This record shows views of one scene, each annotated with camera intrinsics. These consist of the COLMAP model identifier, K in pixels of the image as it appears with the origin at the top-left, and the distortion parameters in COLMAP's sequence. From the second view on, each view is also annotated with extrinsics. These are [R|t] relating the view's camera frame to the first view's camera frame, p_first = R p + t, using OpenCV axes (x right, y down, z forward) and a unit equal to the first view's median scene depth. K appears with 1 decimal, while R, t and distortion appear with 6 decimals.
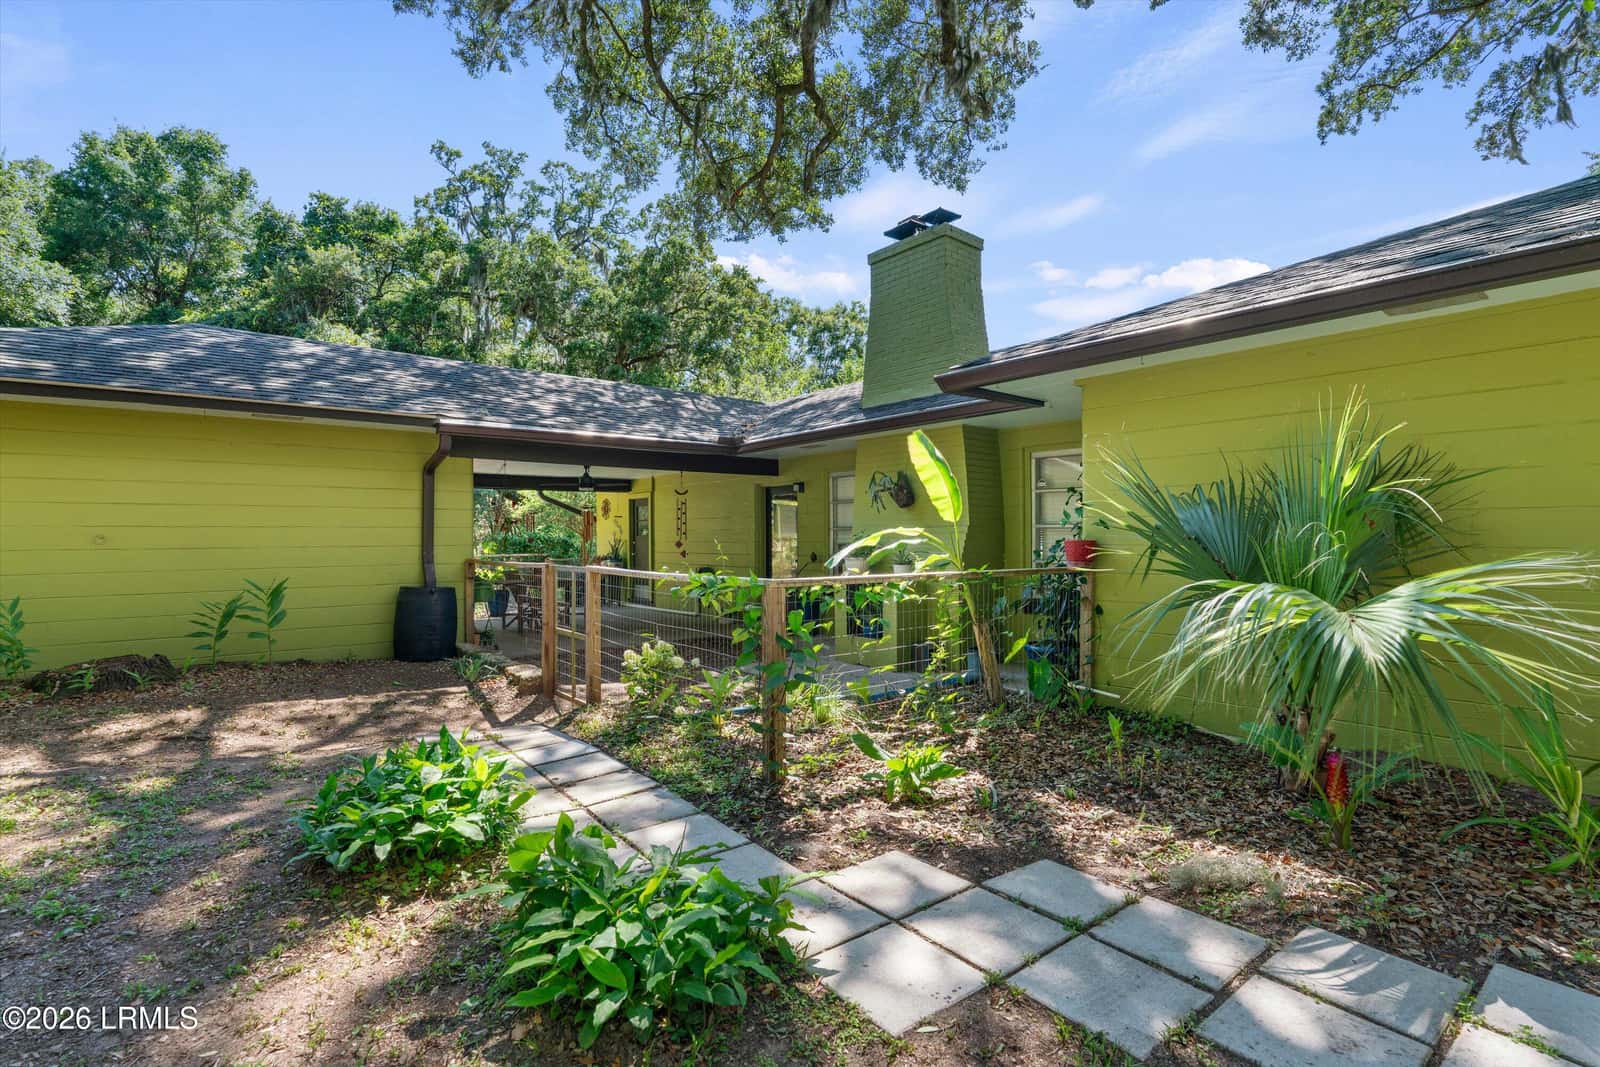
lens RADIAL K [[777.6, 0, 800.0], [0, 777.6, 533.5], [0, 0, 1]] dist [0.002480, 0.000528]
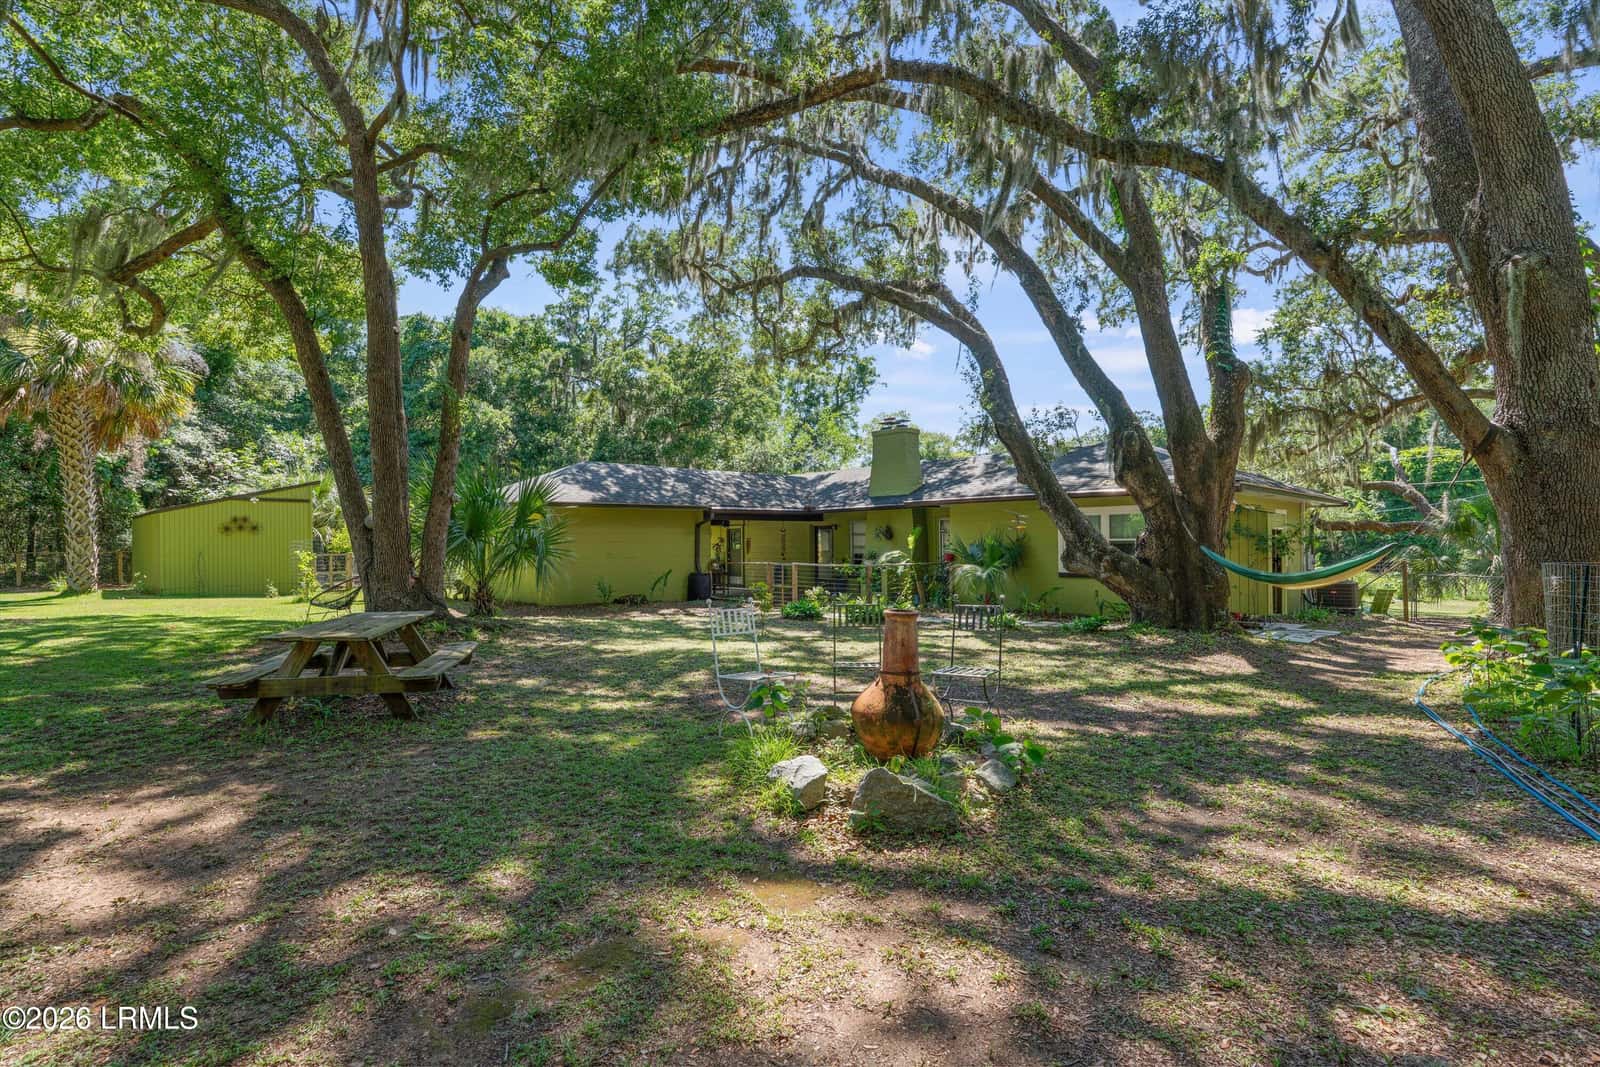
lens RADIAL K [[777.6, 0, 800.0], [0, 777.6, 533.5], [0, 0, 1]] dist [0.002480, 0.000528]
pose [[0.997477, -0.001631, 0.070968, -0.225433], [0.002169, 0.999970, -0.007496, -0.024243], [-0.070953, 0.007631, 0.997450, -1.003869]]
